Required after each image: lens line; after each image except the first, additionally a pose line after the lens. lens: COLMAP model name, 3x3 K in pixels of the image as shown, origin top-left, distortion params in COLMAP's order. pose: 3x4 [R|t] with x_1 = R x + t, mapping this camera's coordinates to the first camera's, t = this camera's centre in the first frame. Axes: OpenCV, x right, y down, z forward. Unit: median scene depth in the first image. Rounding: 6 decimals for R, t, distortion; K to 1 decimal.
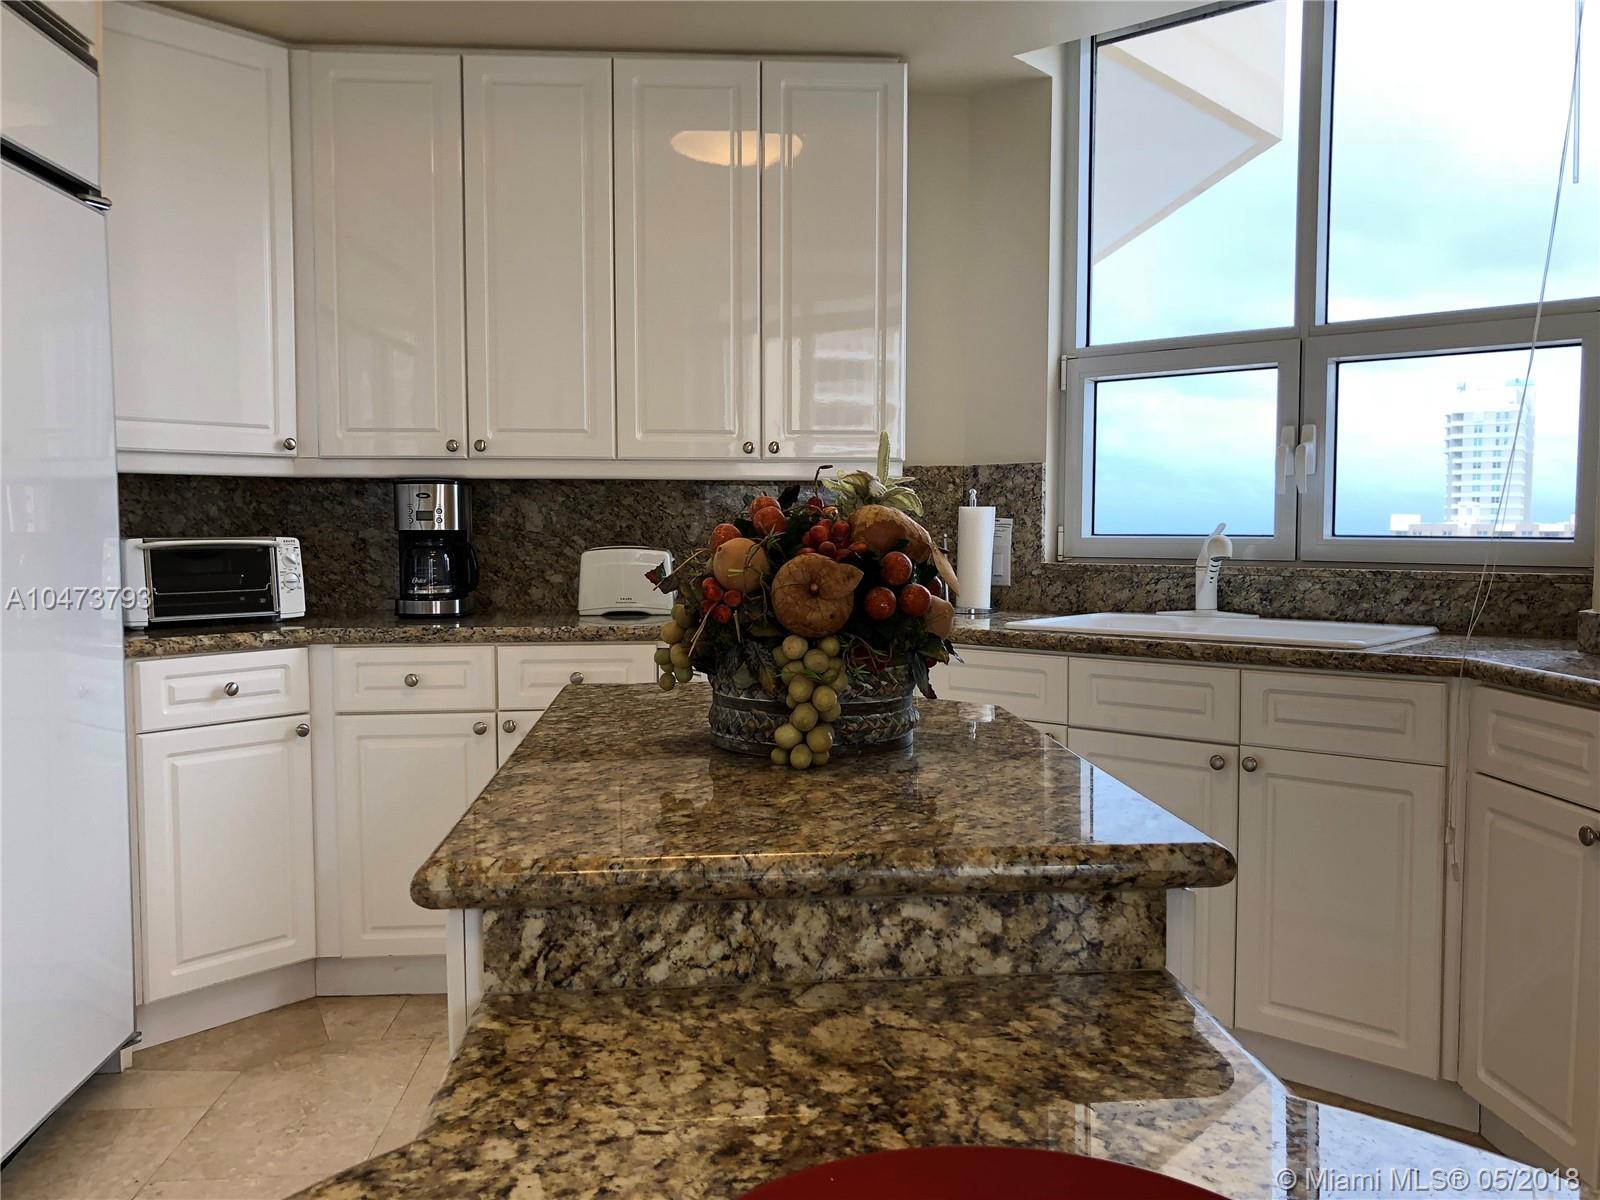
lens RADIAL K [[1305.9, 0, 800.0], [0, 1305.9, 600.0], [0, 0, 1]] dist [0.045150, -0.093072]
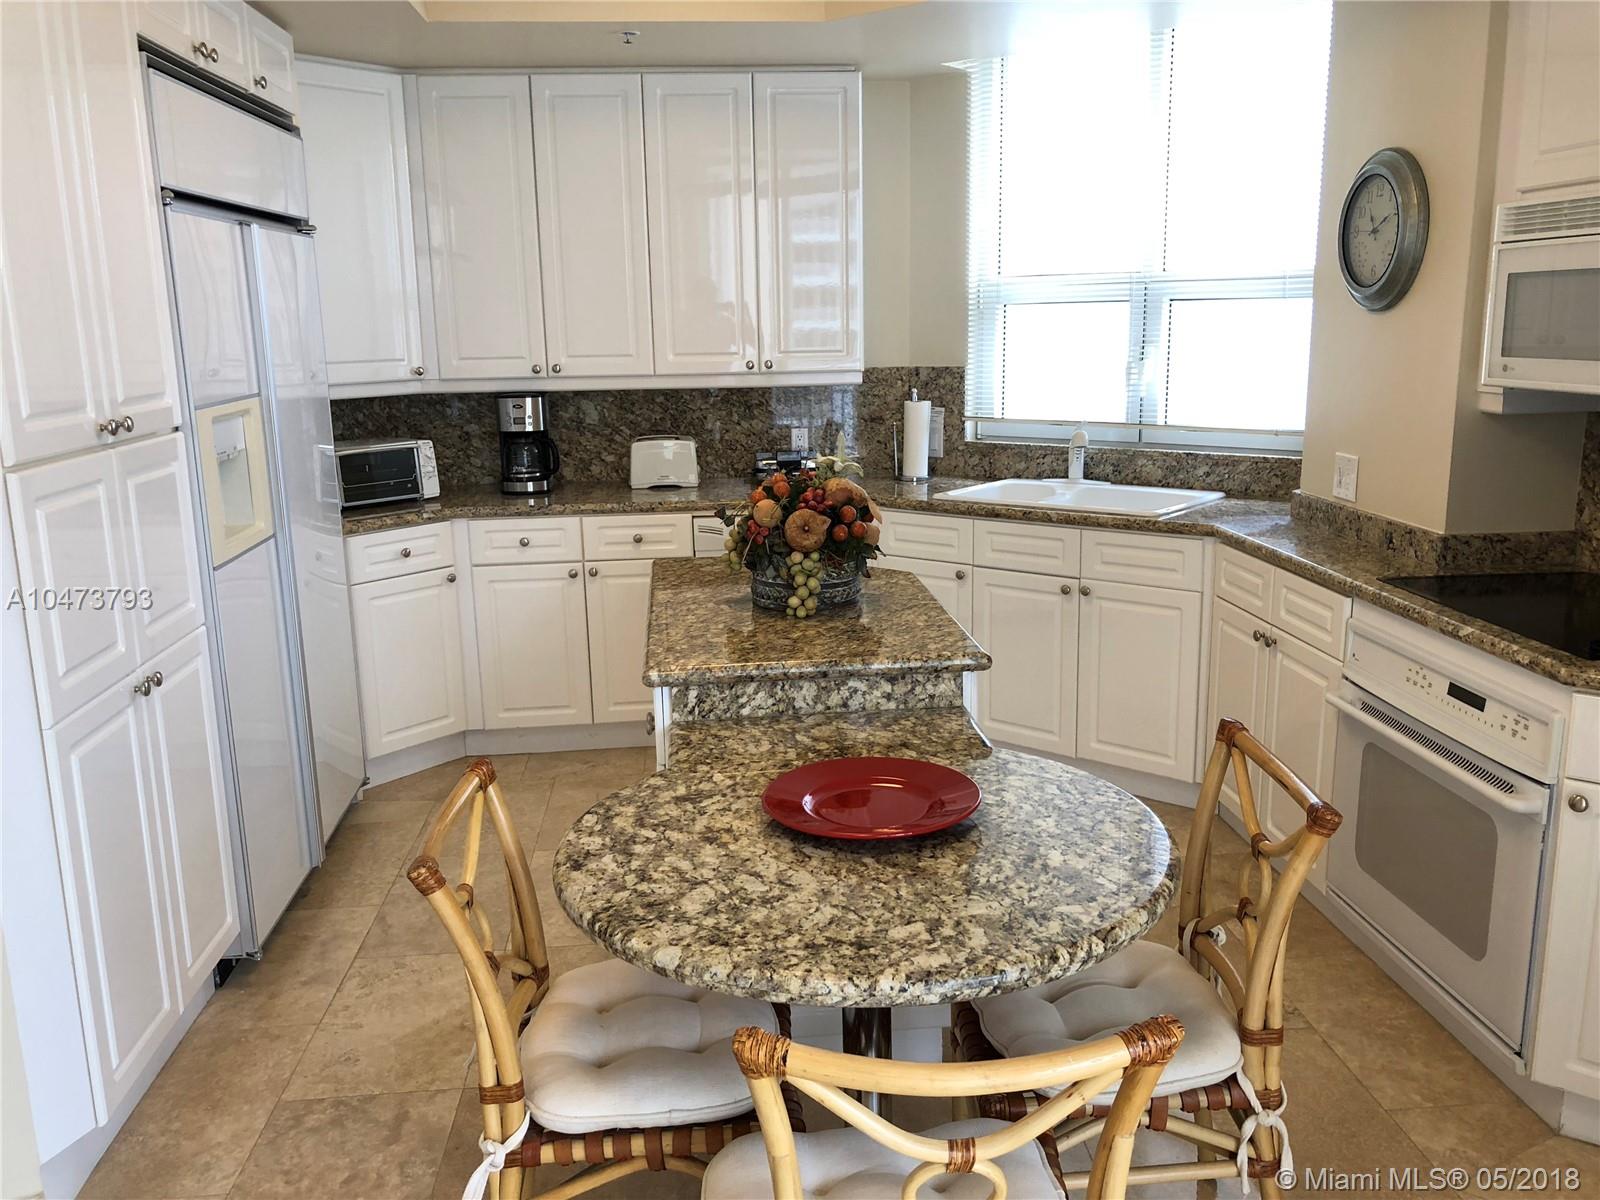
lens RADIAL K [[1305.9, 0, 800.0], [0, 1305.9, 600.0], [0, 0, 1]] dist [0.045150, -0.093072]
pose [[0.999654, -0.022092, 0.014274, -0.016776], [0.019586, 0.987462, 0.156639, -0.120040], [-0.017556, -0.156305, 0.987553, -0.553761]]
